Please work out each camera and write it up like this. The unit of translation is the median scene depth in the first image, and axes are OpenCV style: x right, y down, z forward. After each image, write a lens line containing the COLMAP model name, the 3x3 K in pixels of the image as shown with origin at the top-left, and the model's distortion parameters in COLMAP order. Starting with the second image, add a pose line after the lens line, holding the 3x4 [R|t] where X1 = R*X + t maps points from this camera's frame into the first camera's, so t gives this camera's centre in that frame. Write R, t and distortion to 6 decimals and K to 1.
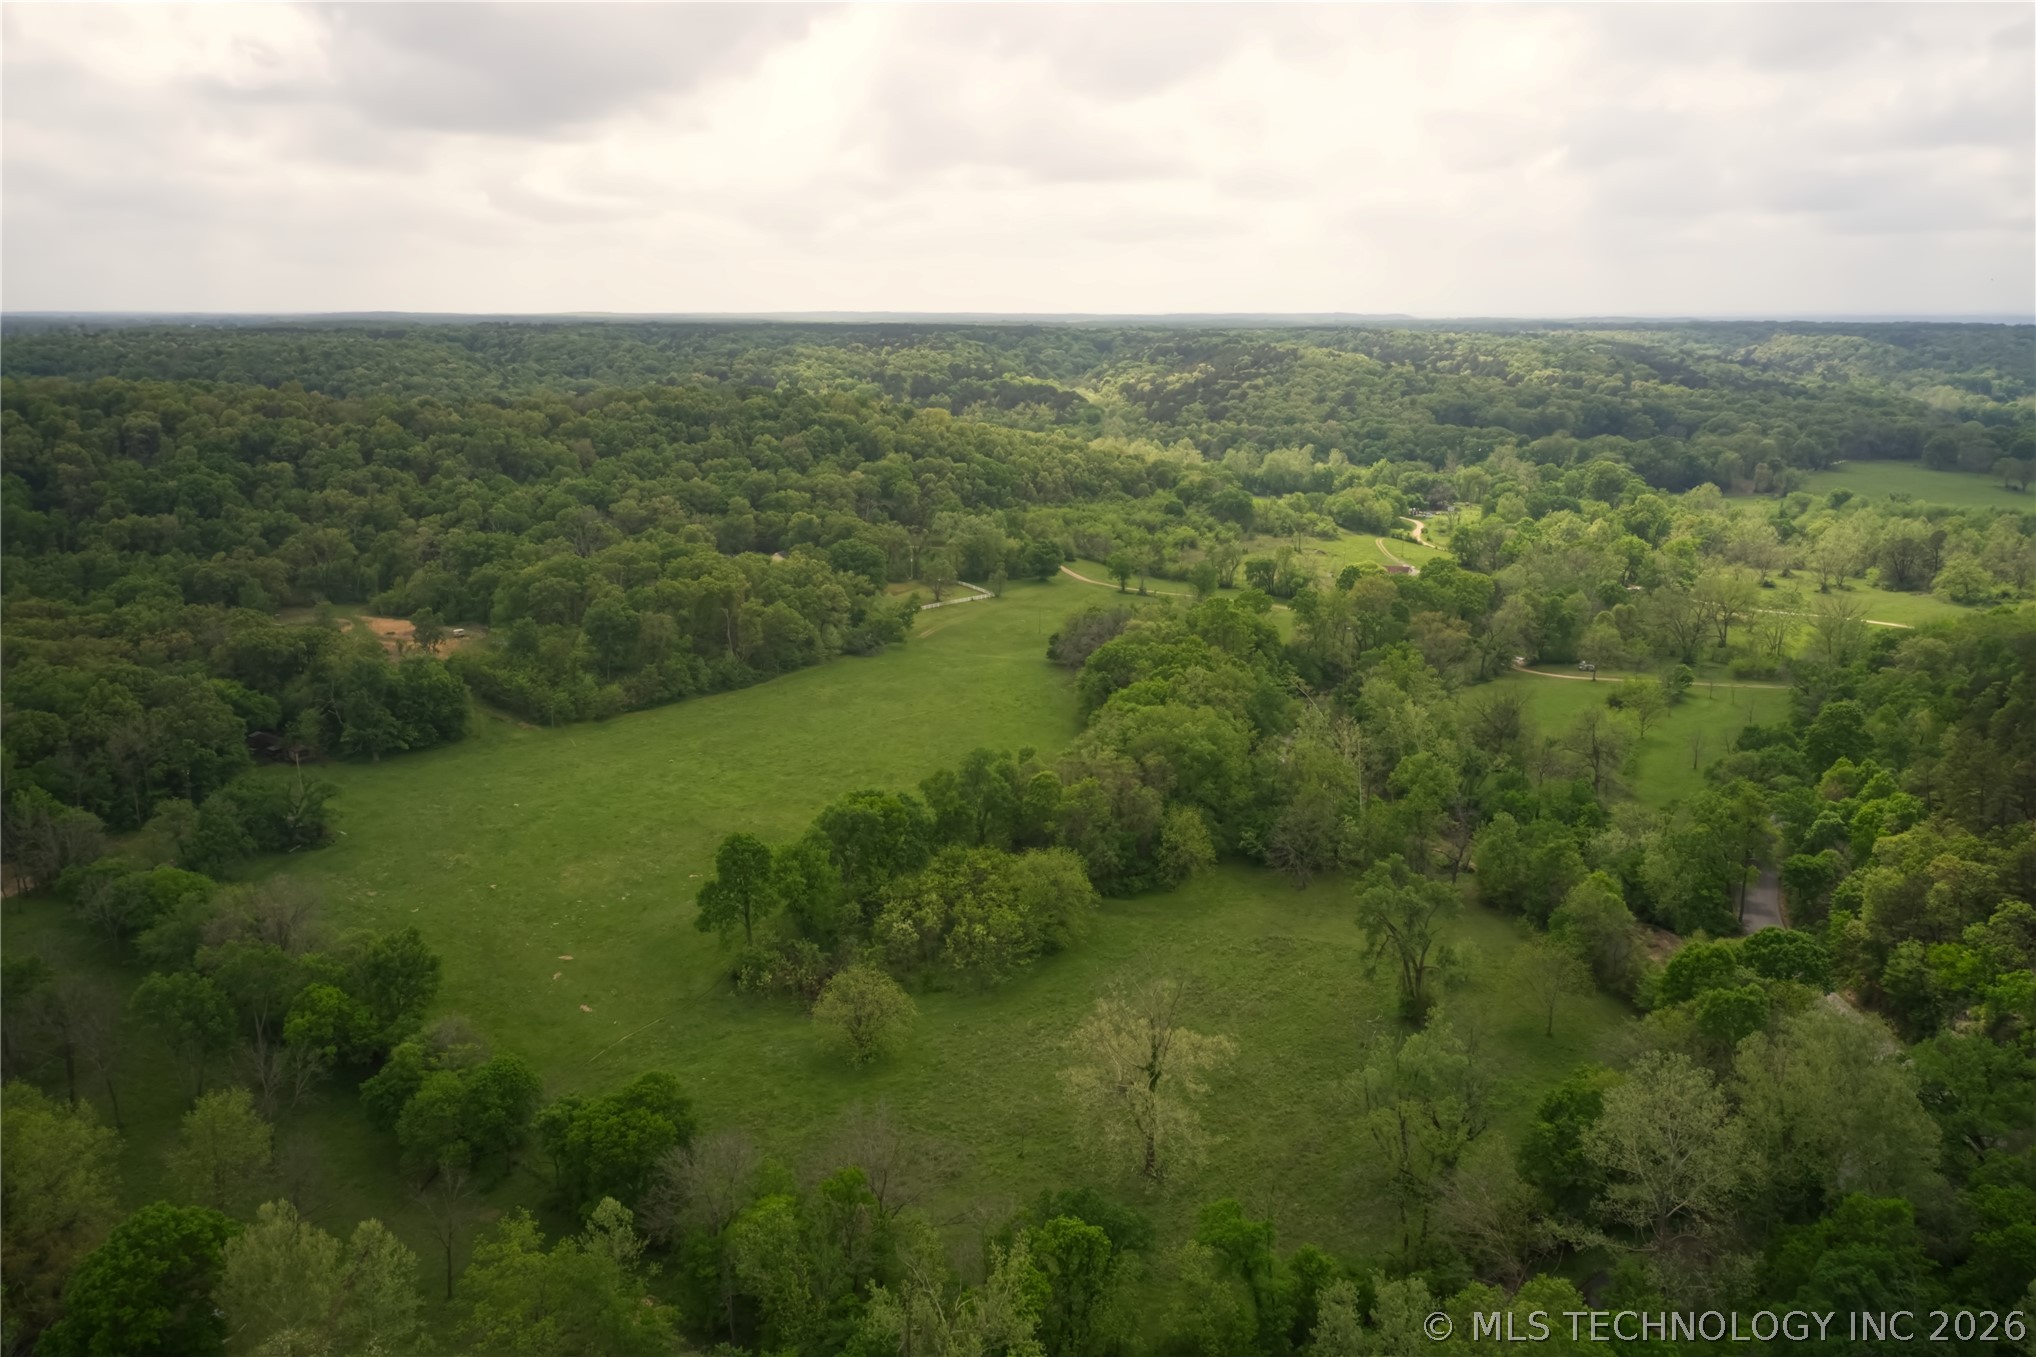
lens RADIAL K [[1586.9, 0, 1019.1], [0, 1586.9, 669.3], [0, 0, 1]] dist [0.023108, -0.035212]
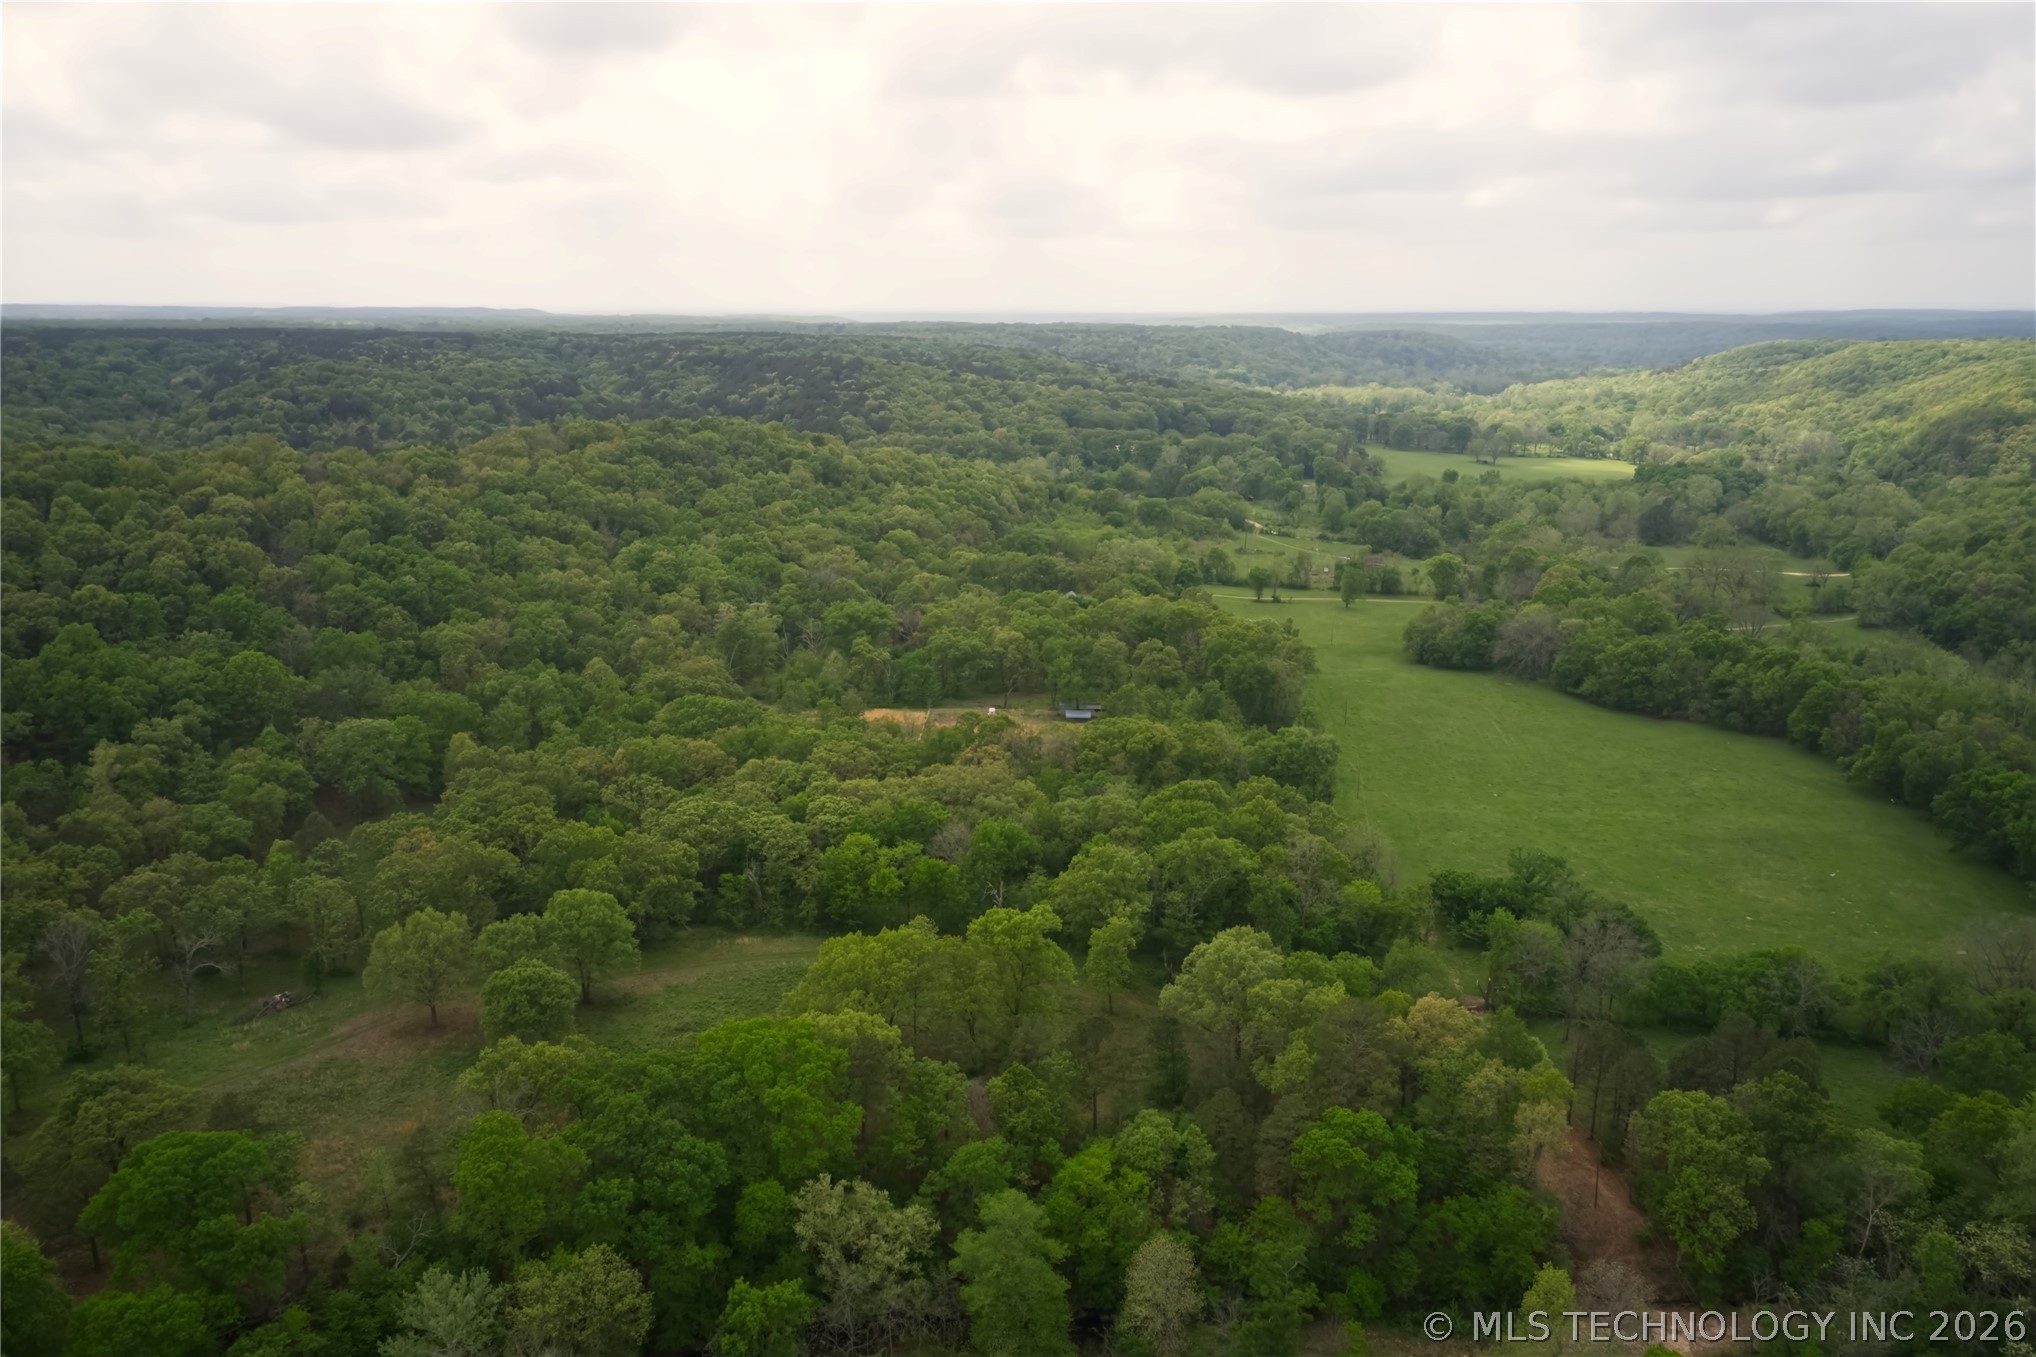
lens RADIAL K [[1588.5, 0, 1021.1], [0, 1588.5, 674.2], [0, 0, 1]] dist [0.017932, -0.018859]
pose [[0.830471, -0.121036, 0.543755, -0.537965], [0.116560, 0.992259, 0.042849, -0.052897], [-0.544732, 0.027795, 0.838150, 0.153988]]
